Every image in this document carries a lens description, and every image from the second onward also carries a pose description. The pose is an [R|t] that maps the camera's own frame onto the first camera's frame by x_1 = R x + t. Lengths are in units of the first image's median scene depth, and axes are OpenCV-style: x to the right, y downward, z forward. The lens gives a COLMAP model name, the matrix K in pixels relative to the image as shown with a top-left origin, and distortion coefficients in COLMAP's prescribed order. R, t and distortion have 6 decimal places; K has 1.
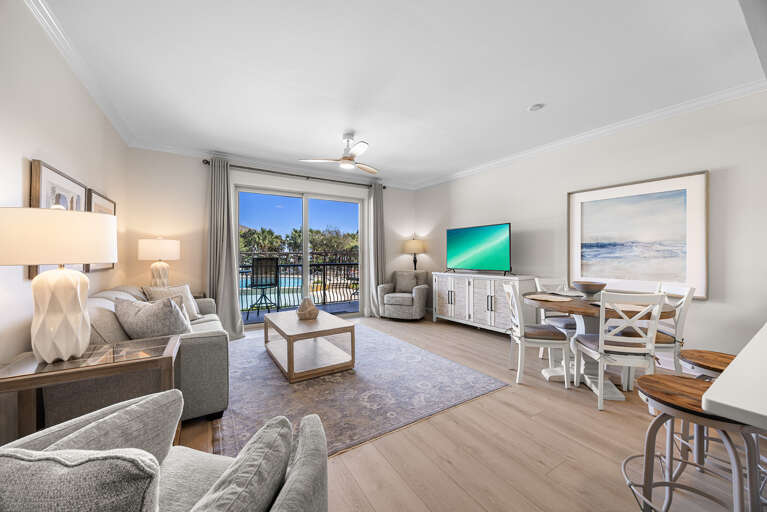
lens RADIAL K [[280.2, 0, 381.9], [0, 280.2, 254.2], [0, 0, 1]] dist [-0.000889, -0.000078]
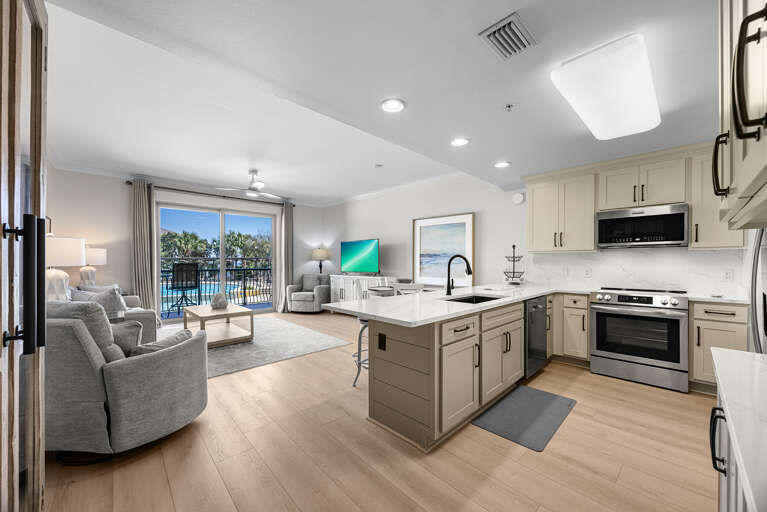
lens RADIAL K [[295.1, 0, 385.3], [0, 295.1, 263.8], [0, 0, 1]] dist [0.000481, -0.000026]
pose [[0.981633, 0.002238, 0.190767, 0.174374], [-0.004704, 0.999911, 0.012474, -0.003880], [-0.190722, -0.013142, 0.981556, -0.381138]]
